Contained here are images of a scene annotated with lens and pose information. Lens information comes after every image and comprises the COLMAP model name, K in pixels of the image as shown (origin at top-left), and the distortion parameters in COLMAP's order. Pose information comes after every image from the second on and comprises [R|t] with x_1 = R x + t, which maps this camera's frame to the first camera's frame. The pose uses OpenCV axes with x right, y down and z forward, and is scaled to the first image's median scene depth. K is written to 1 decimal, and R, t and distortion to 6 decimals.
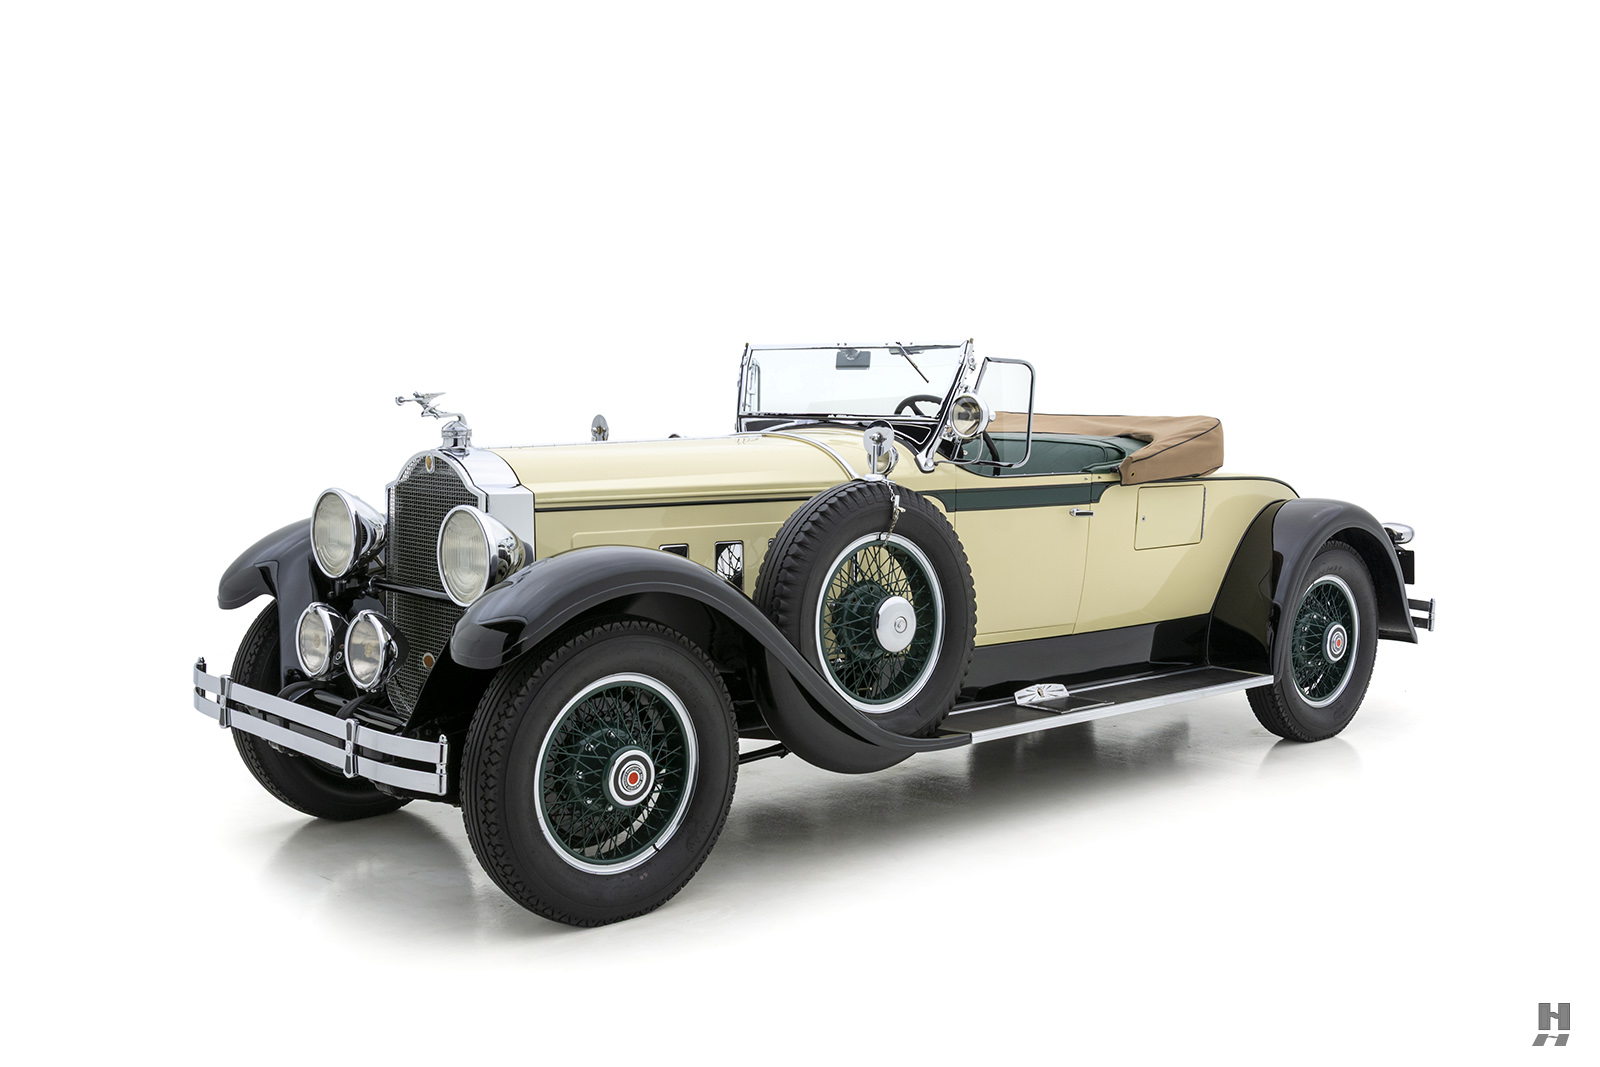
lens RADIAL K [[1659.8, 0, 800.0], [0, 1659.8, 533.5], [0, 0, 1]] dist [-0.052056, 0.006196]
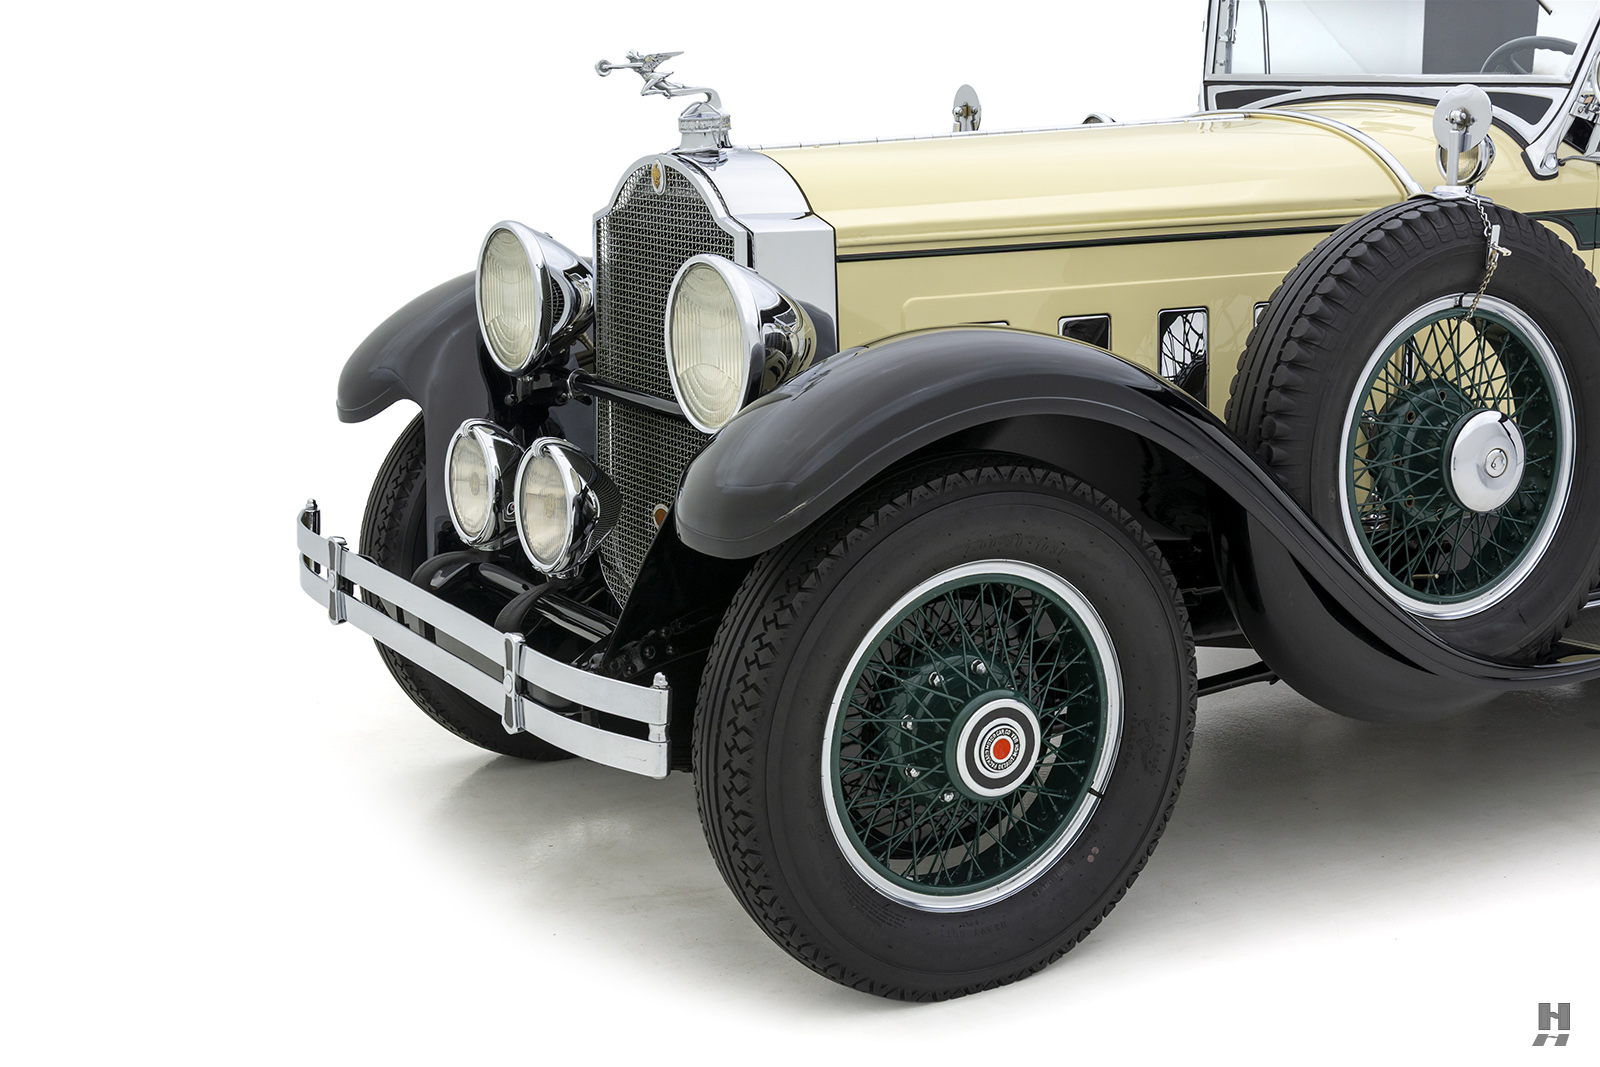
lens RADIAL K [[2320.5, 0, 797.8], [0, 2320.5, 554.7], [0, 0, 1]] dist [-0.056681, 0.088335]
pose [[0.978212, 0.019157, -0.206720, -0.006871], [0.007793, 0.991644, 0.128773, -0.015145], [0.207460, -0.127578, 0.969889, 0.205858]]
